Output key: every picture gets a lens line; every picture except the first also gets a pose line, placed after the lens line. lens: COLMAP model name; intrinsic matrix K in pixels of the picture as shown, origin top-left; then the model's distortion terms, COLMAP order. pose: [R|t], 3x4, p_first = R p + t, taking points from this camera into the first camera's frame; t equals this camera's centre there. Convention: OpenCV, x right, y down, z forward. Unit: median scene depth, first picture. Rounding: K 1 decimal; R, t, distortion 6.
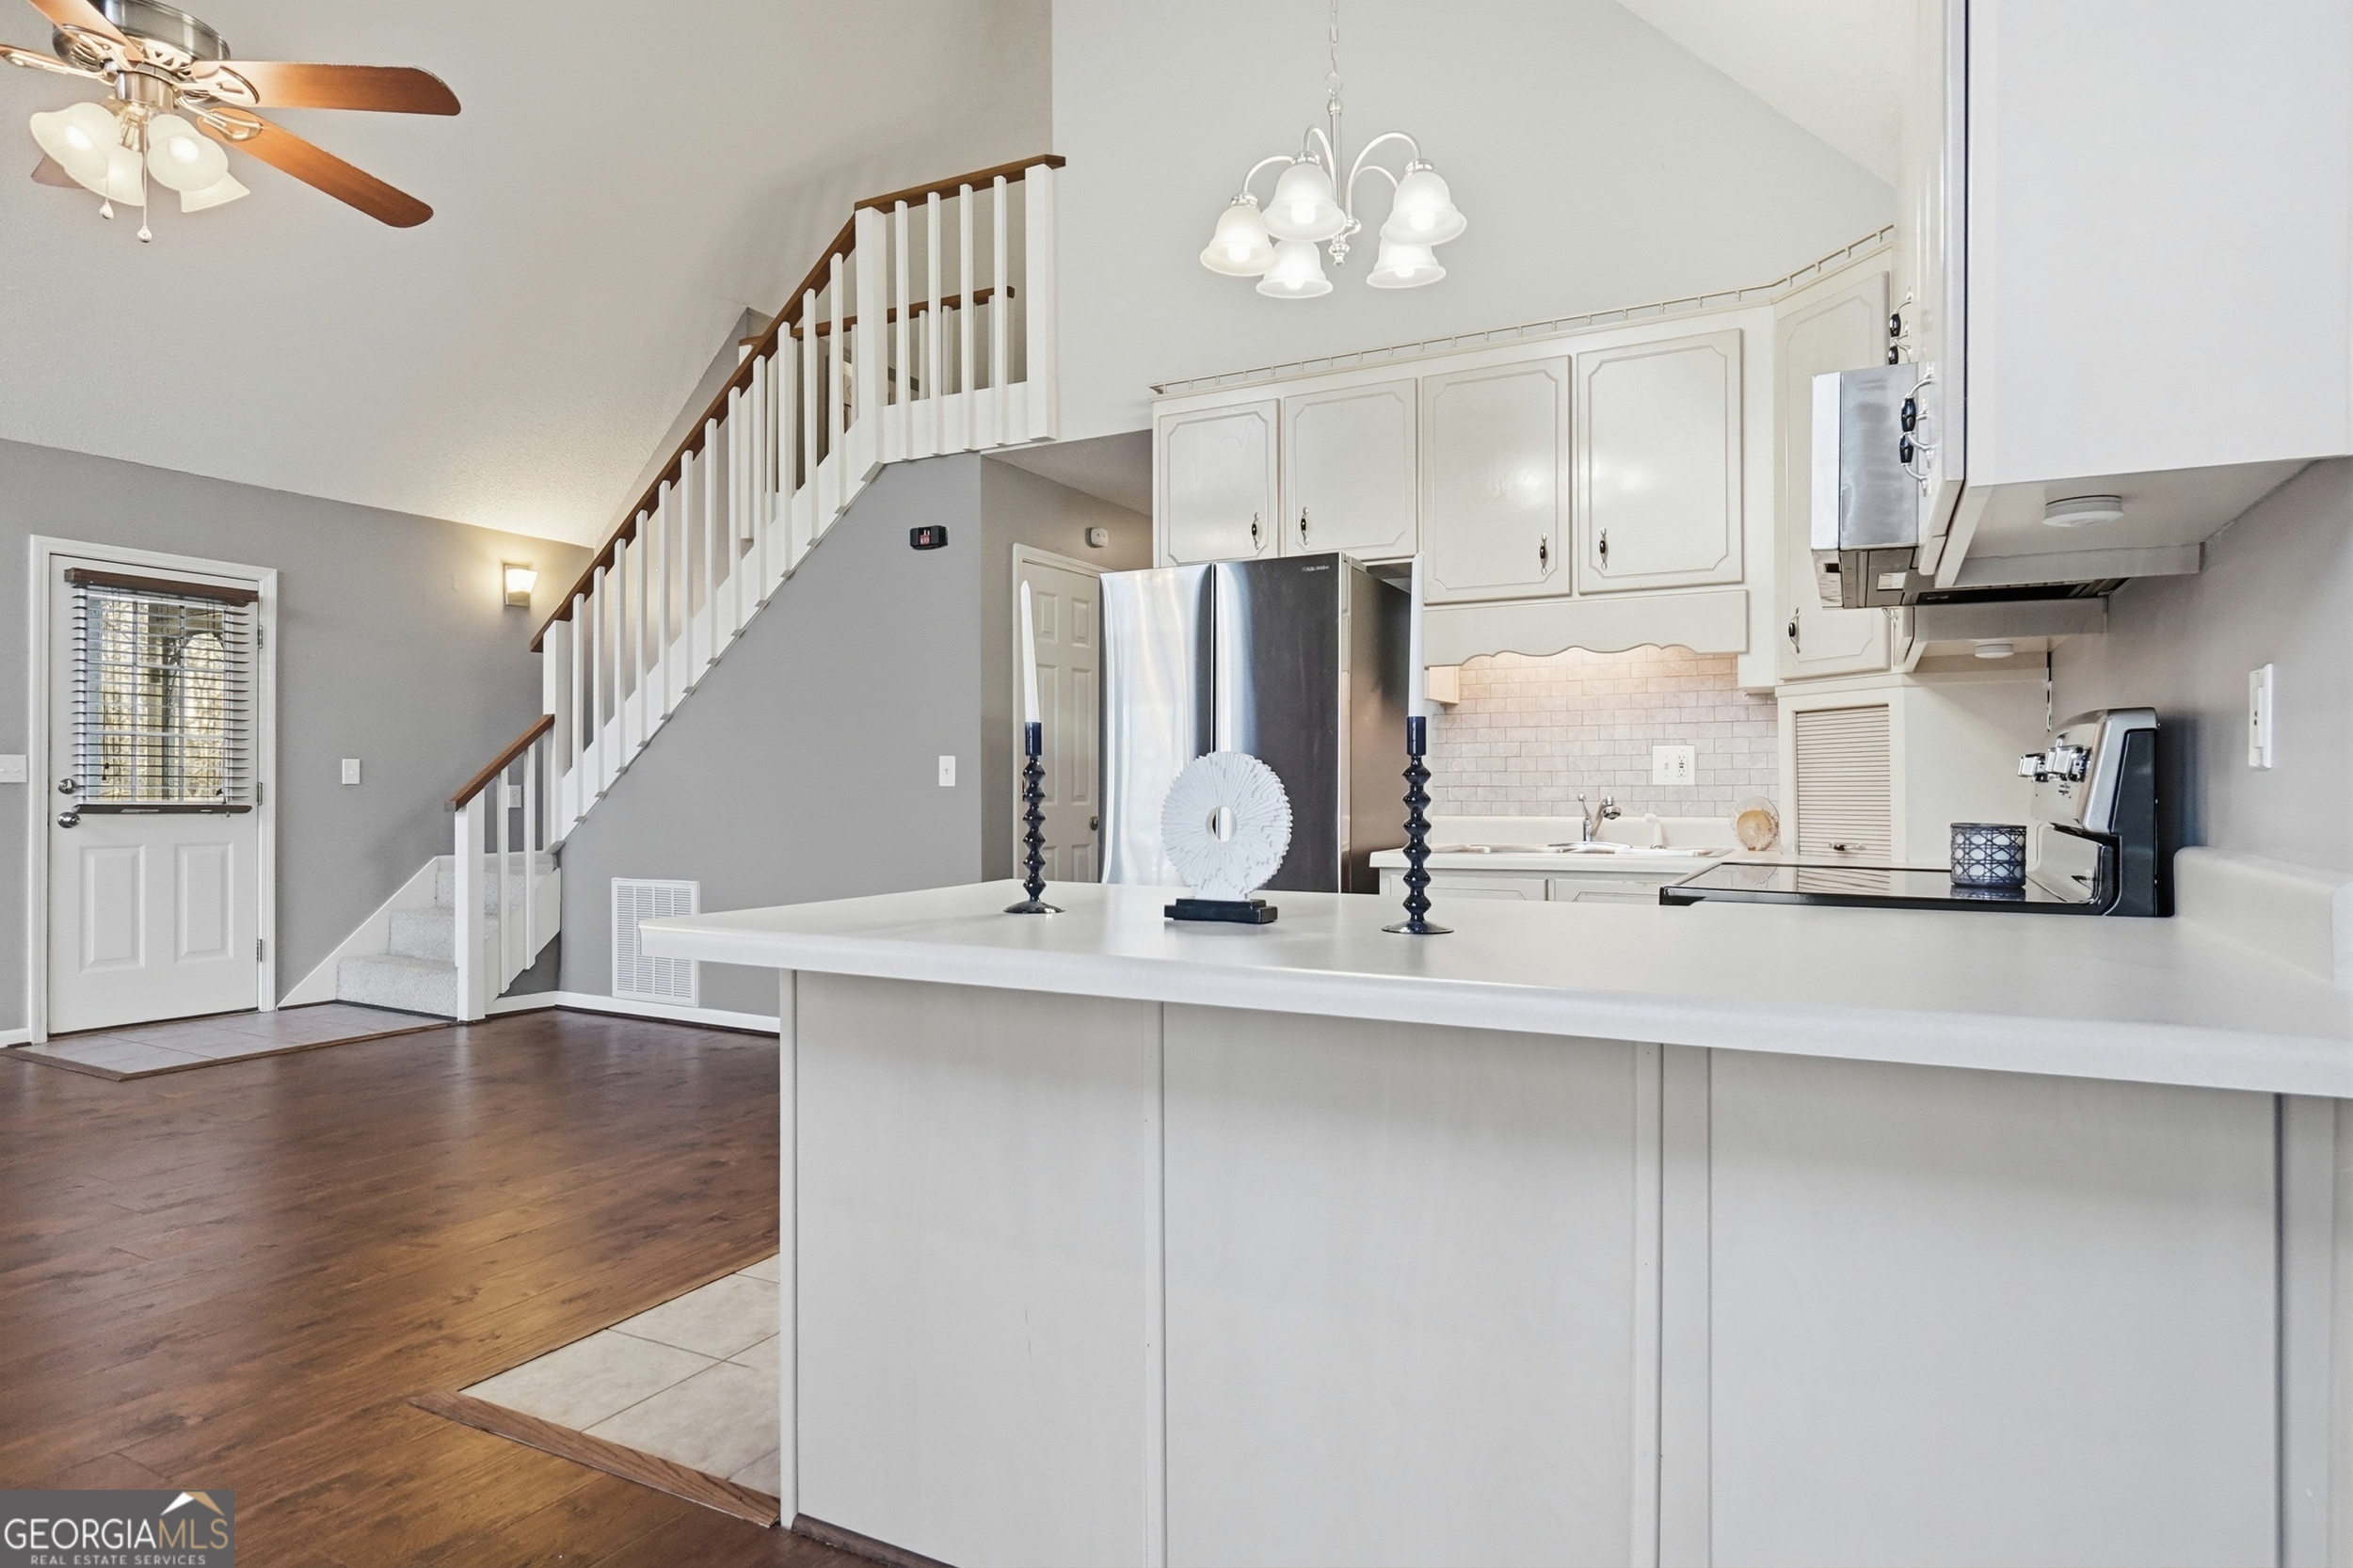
lens RADIAL K [[1313.5, 0, 1176.5], [0, 1313.5, 784.0], [0, 0, 1]] dist [-0.004571, 0.000422]
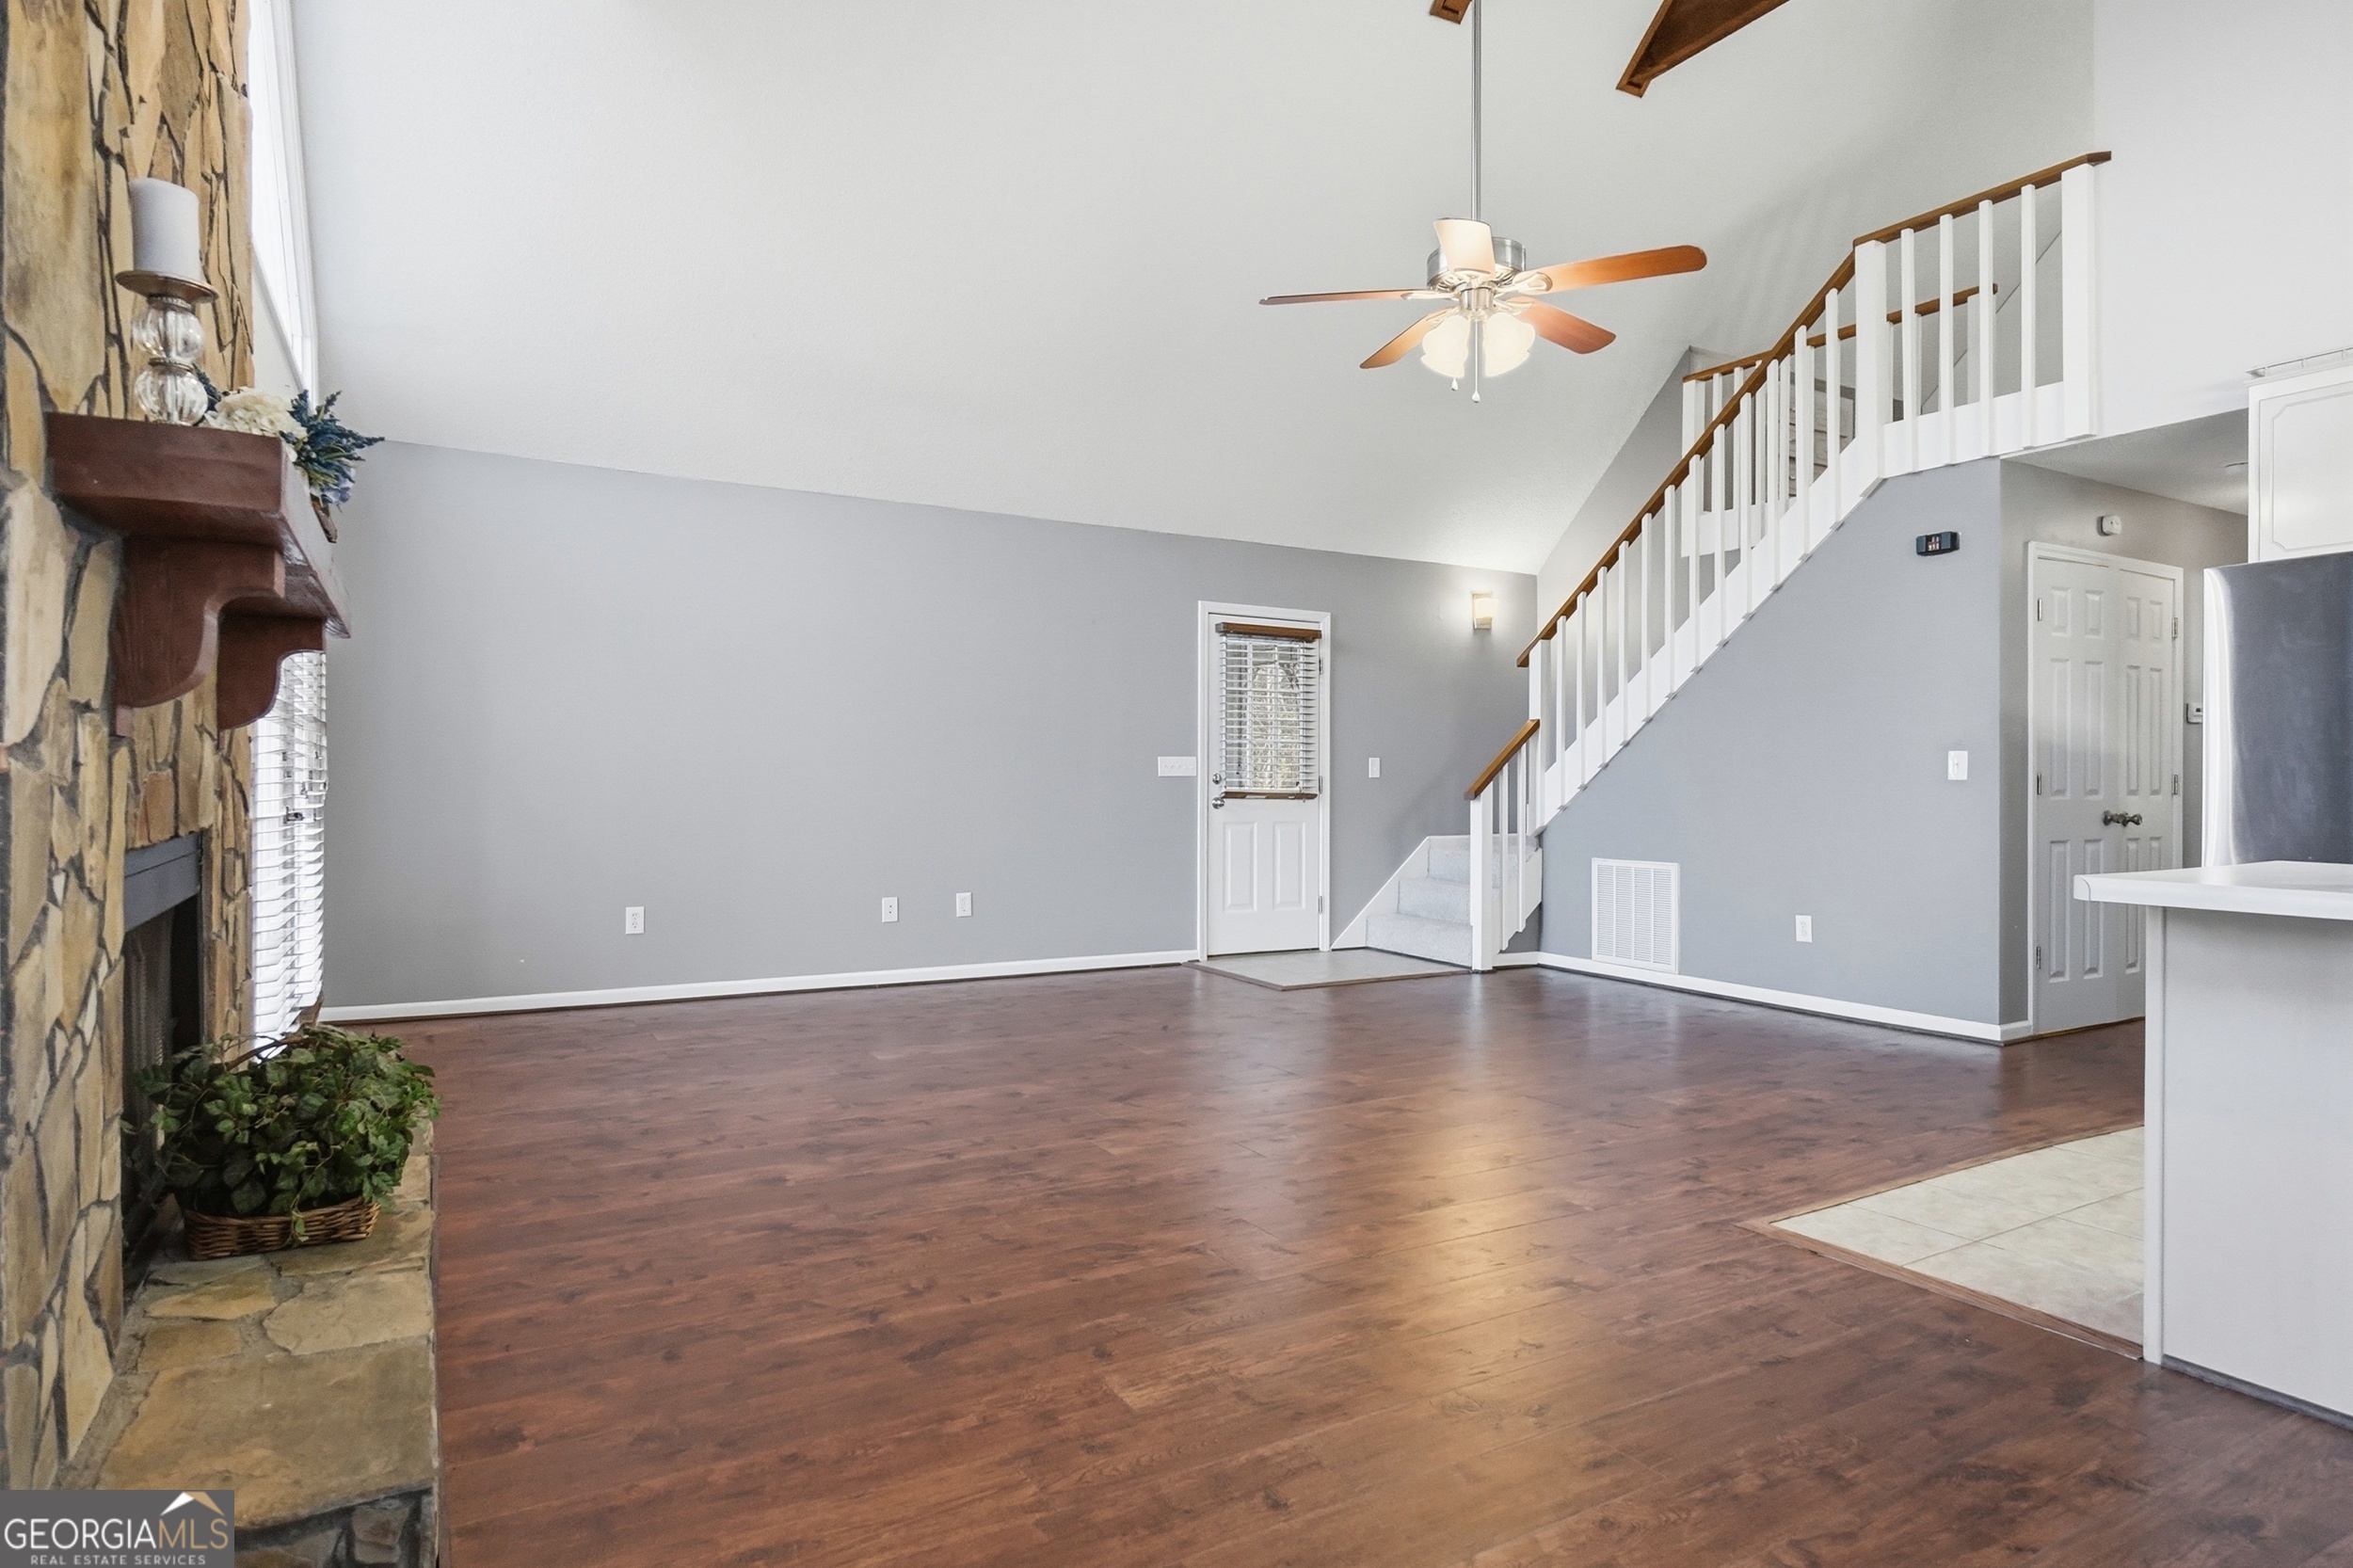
lens RADIAL K [[1289.7, 0, 1176.5], [0, 1289.7, 784.0], [0, 0, 1]] dist [-0.003186, 0.000102]
pose [[0.848182, 0.004061, -0.529690, -0.153838], [-0.002237, 0.999989, 0.004083, 0.001758], [0.529700, -0.002278, 0.848182, -0.191895]]
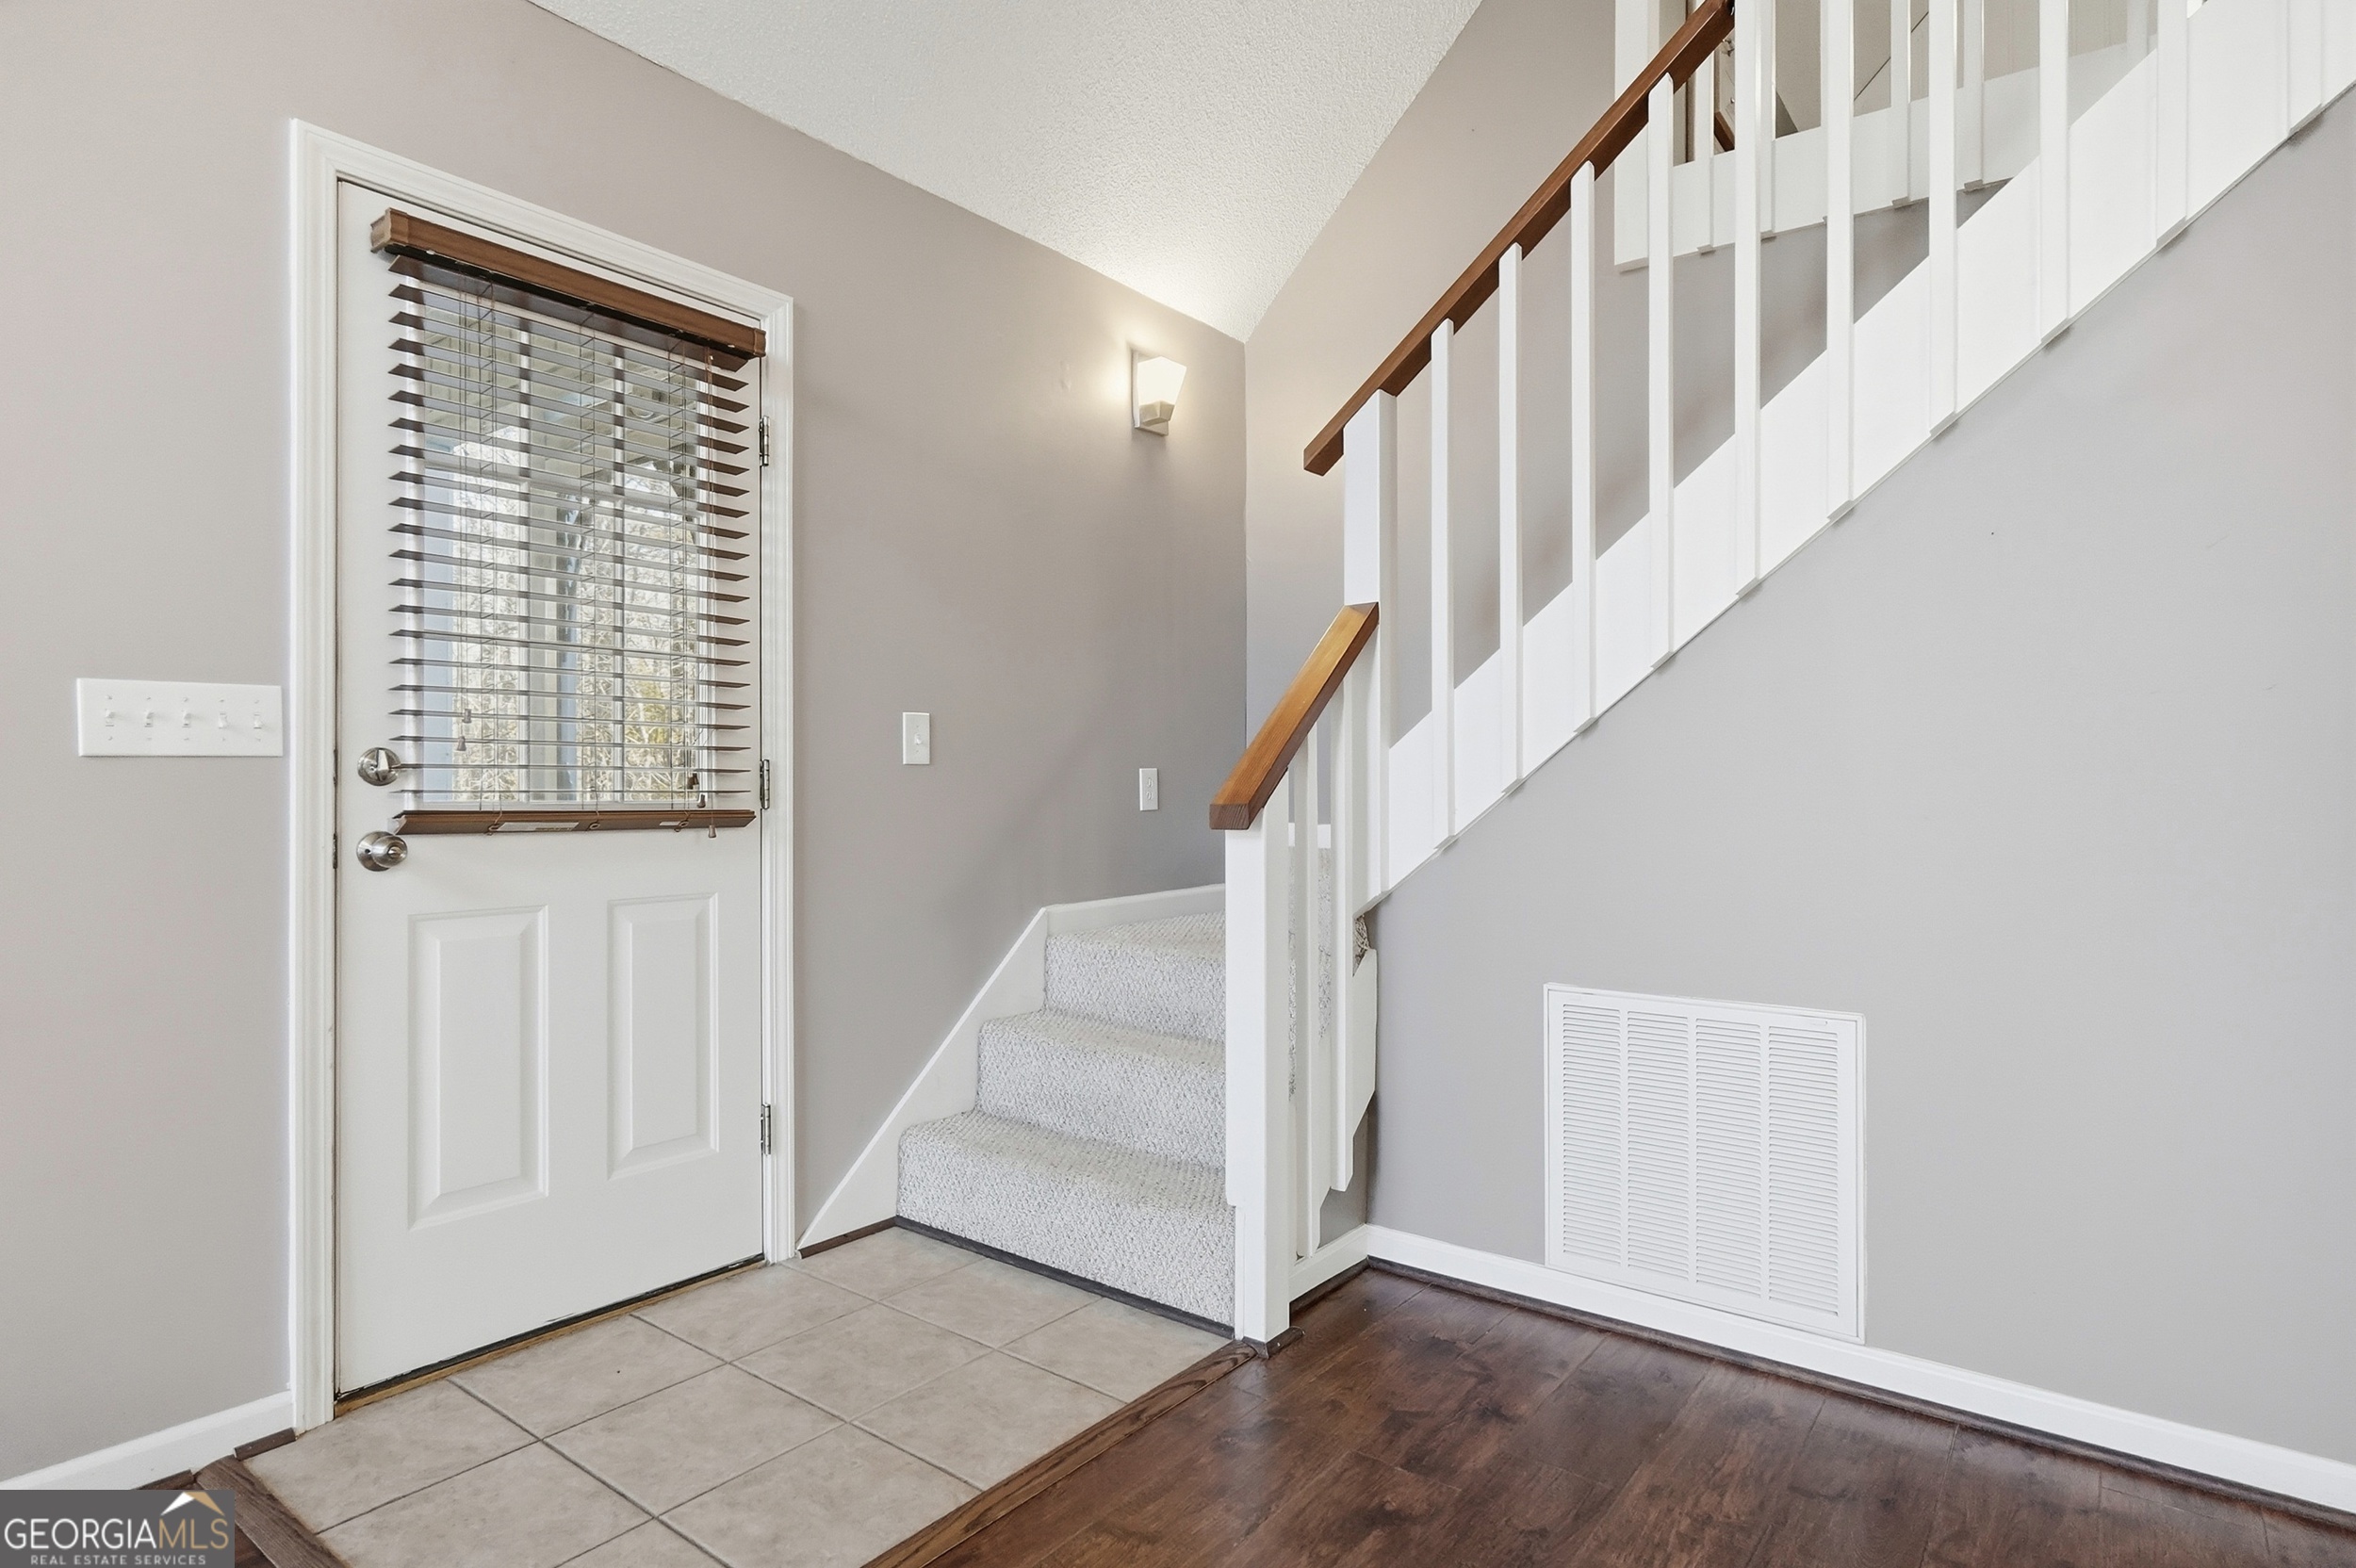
lens RADIAL K [[1244.0, 0, 1170.0], [0, 1244.0, 779.1], [0, 0, 1]] dist [-0.003015, 0.000312]
pose [[0.987079, -0.000295, -0.160236, -0.548542], [0.000973, 0.999991, 0.004149, 0.004352], [0.160233, -0.004251, 0.987070, 0.665005]]
